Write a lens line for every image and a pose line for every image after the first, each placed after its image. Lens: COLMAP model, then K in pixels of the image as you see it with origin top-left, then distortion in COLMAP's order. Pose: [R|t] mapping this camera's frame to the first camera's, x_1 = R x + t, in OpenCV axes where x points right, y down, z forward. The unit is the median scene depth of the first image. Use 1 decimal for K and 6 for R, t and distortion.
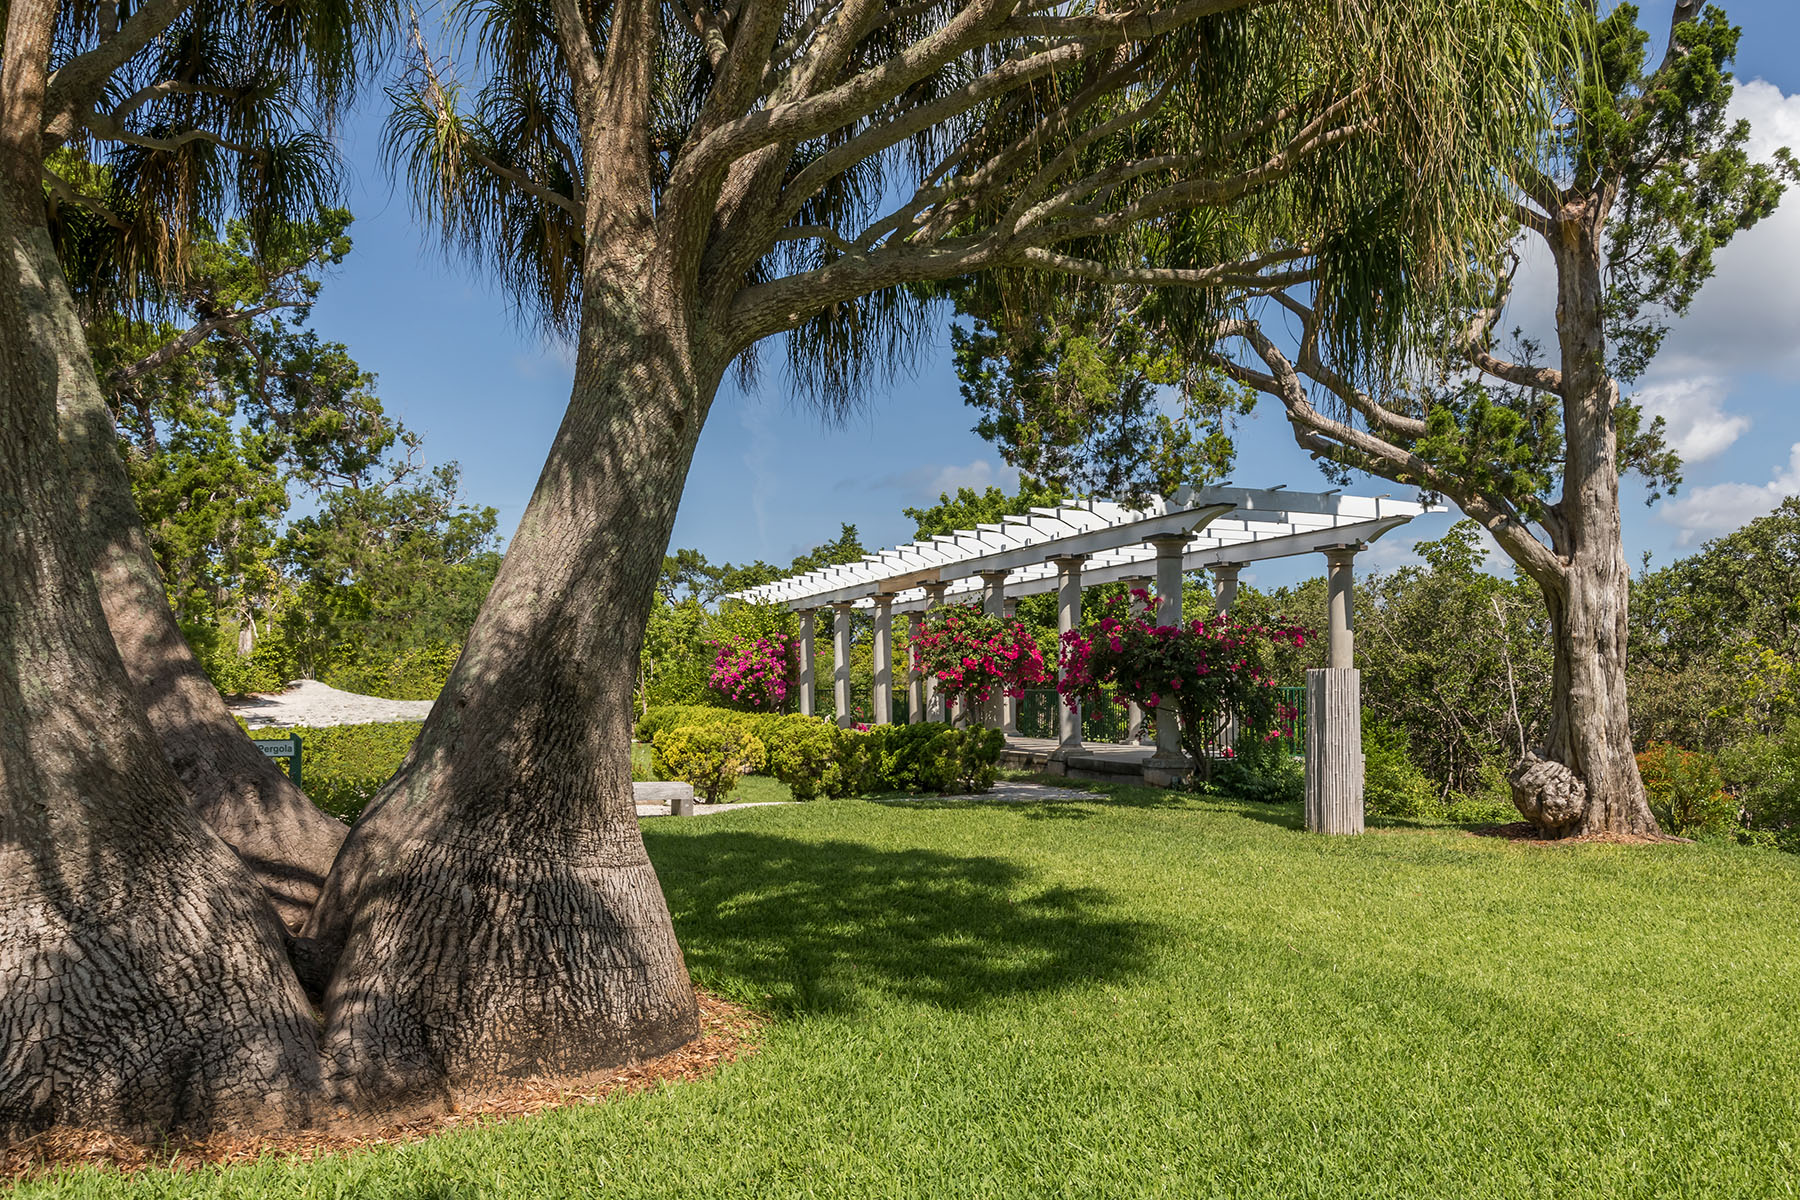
lens RADIAL K [[1249.0, 0, 900.0], [0, 1249.0, 600.0], [0, 0, 1]] dist [-0.001382, -0.000084]
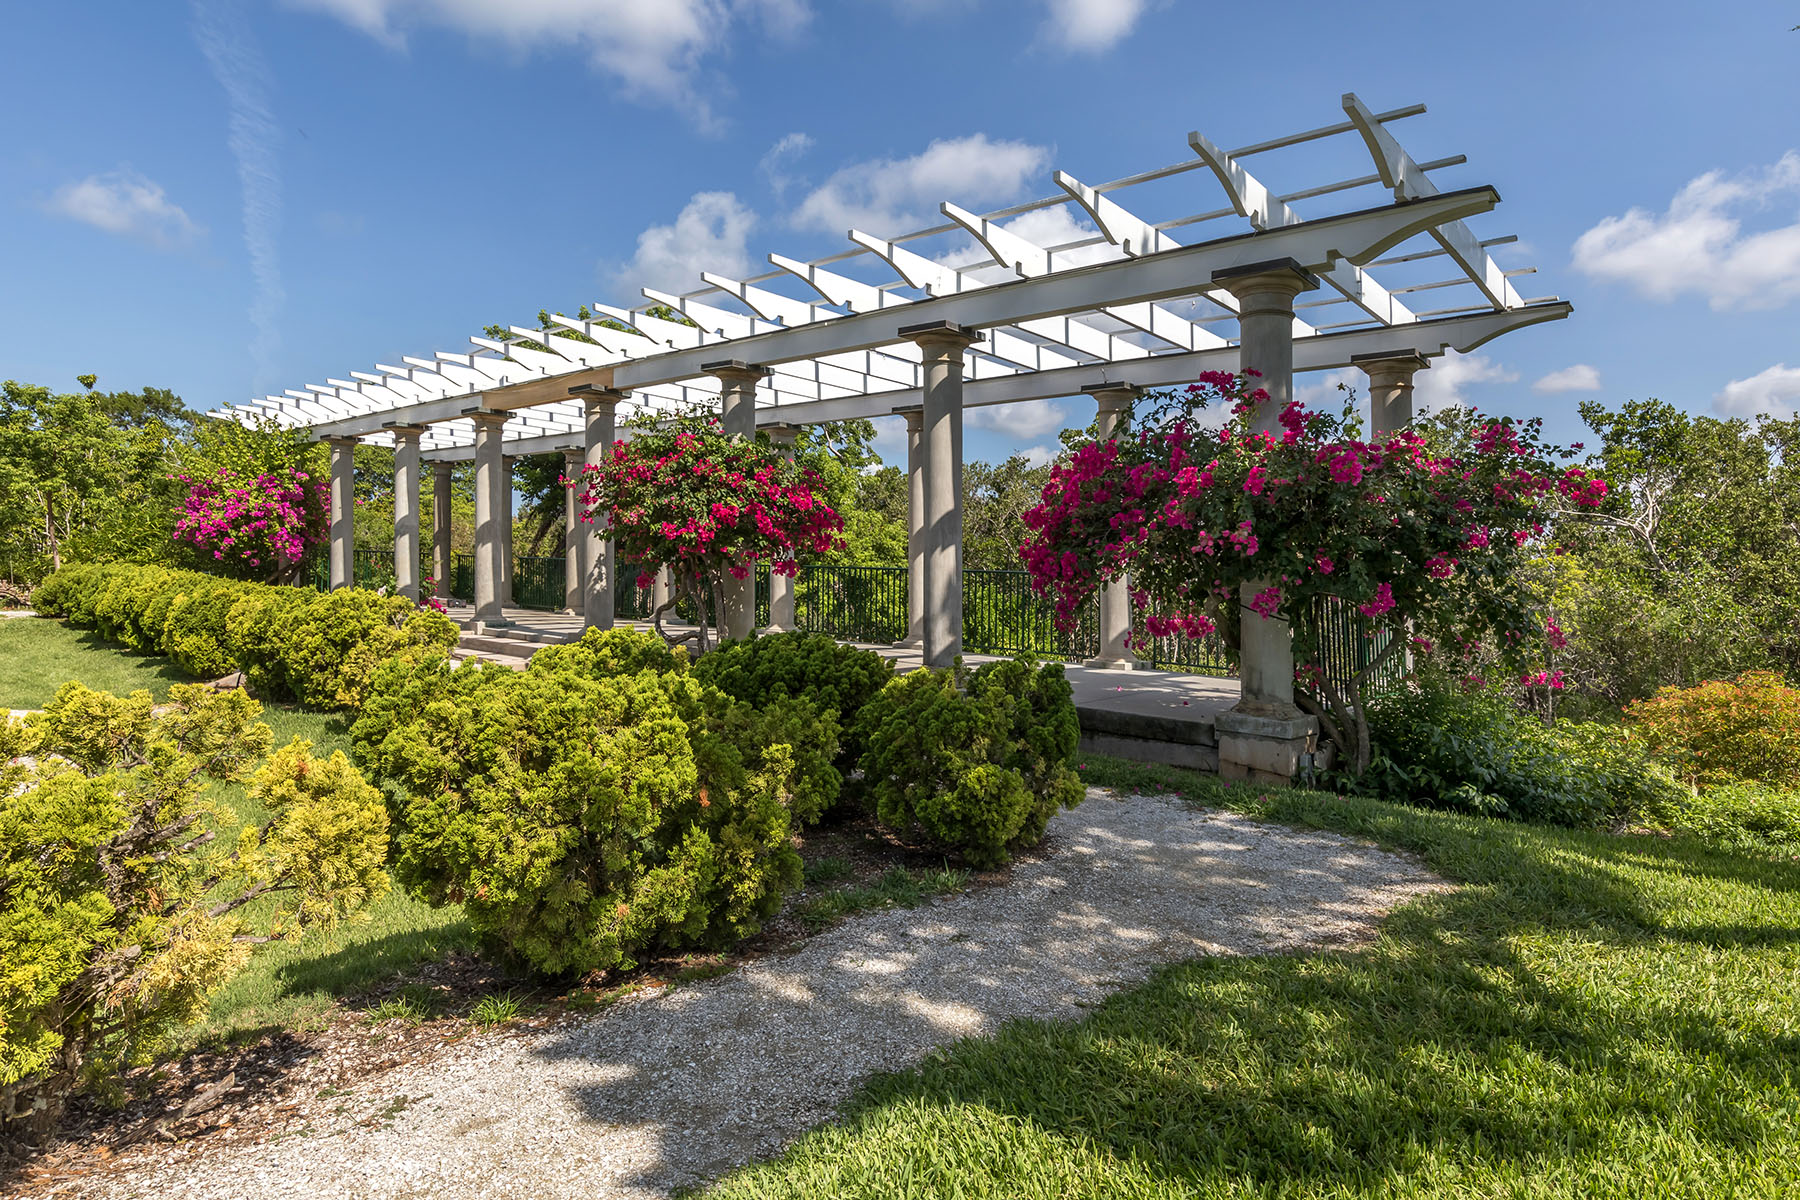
lens RADIAL K [[965.8, 0, 901.2], [0, 965.8, 569.5], [0, 0, 1]] dist [-0.000247, -0.000149]
pose [[0.883847, 0.037013, 0.466310, -0.045412], [-0.072147, 0.995723, 0.057714, 0.026913], [-0.462179, -0.084654, 0.882737, 0.342574]]
